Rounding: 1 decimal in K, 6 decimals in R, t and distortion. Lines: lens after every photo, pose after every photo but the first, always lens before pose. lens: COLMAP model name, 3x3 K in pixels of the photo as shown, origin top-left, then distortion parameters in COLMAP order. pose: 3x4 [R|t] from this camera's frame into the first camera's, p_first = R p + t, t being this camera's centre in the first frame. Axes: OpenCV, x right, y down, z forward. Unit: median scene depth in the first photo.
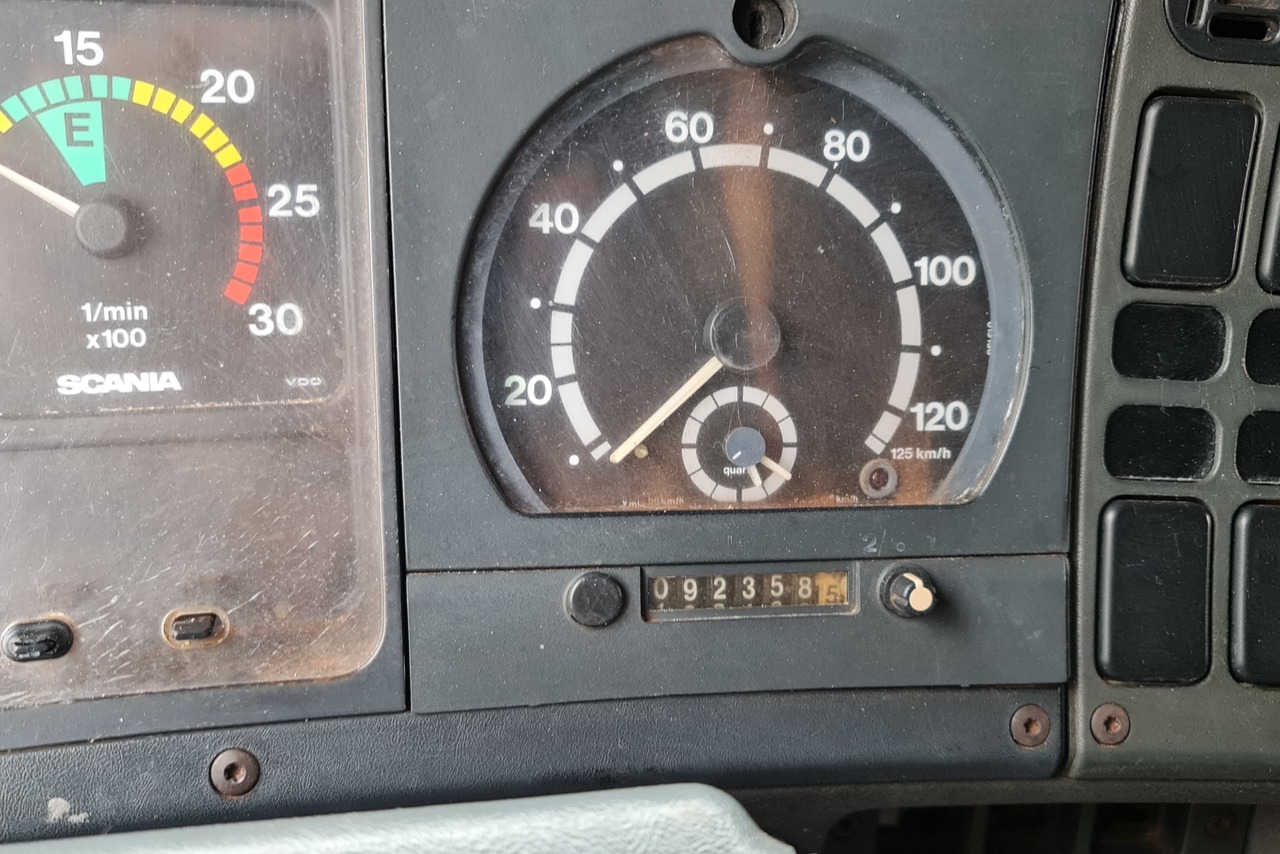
lens RADIAL K [[1322.1, 0, 640.0], [0, 1322.1, 427.0], [0, 0, 1]] dist [-0.020718, -0.030808]
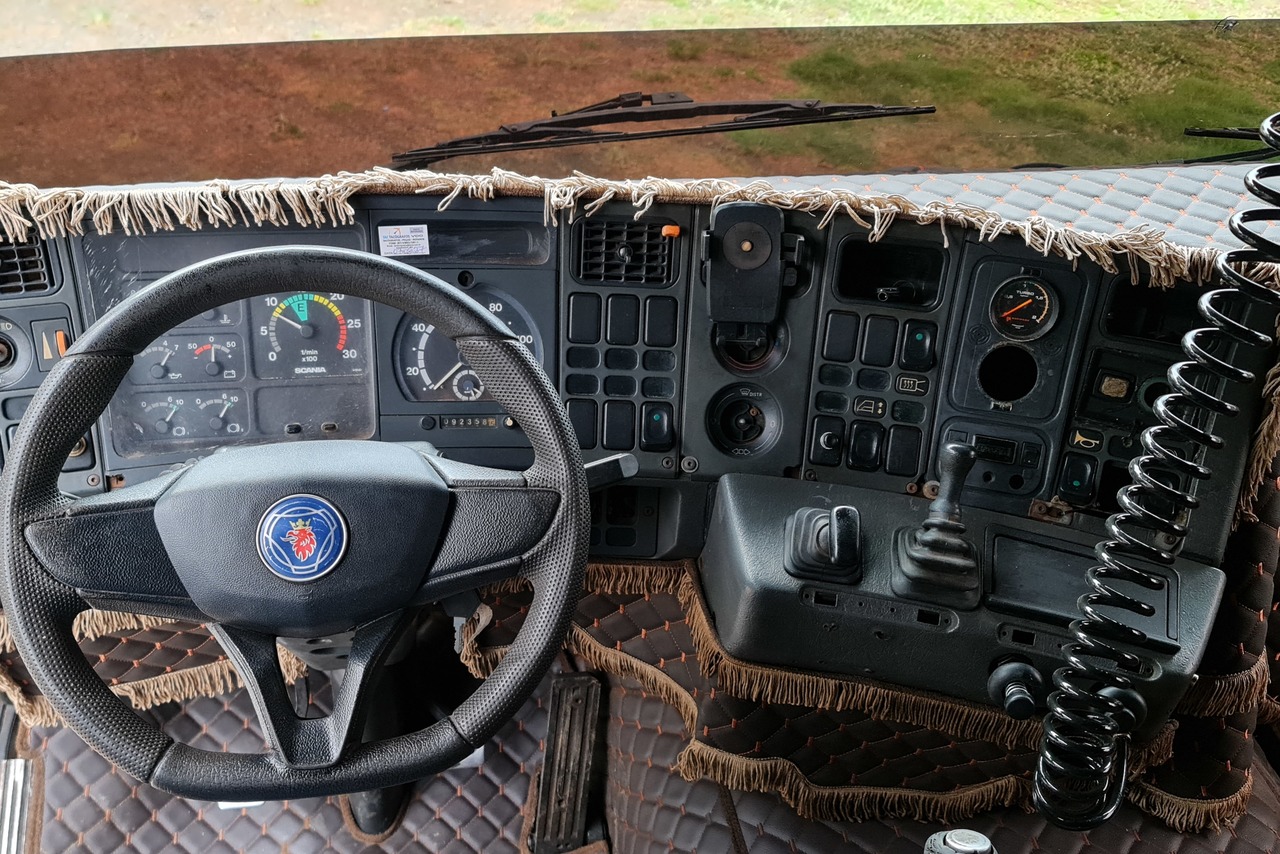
lens RADIAL K [[1322.1, 0, 640.0], [0, 1322.1, 427.0], [0, 0, 1]] dist [-0.020718, -0.030808]
pose [[0.997981, -0.006039, -0.063226, 0.841029], [0.004683, 0.999757, -0.021562, 0.226899], [0.063341, 0.021222, 0.997766, -2.885332]]
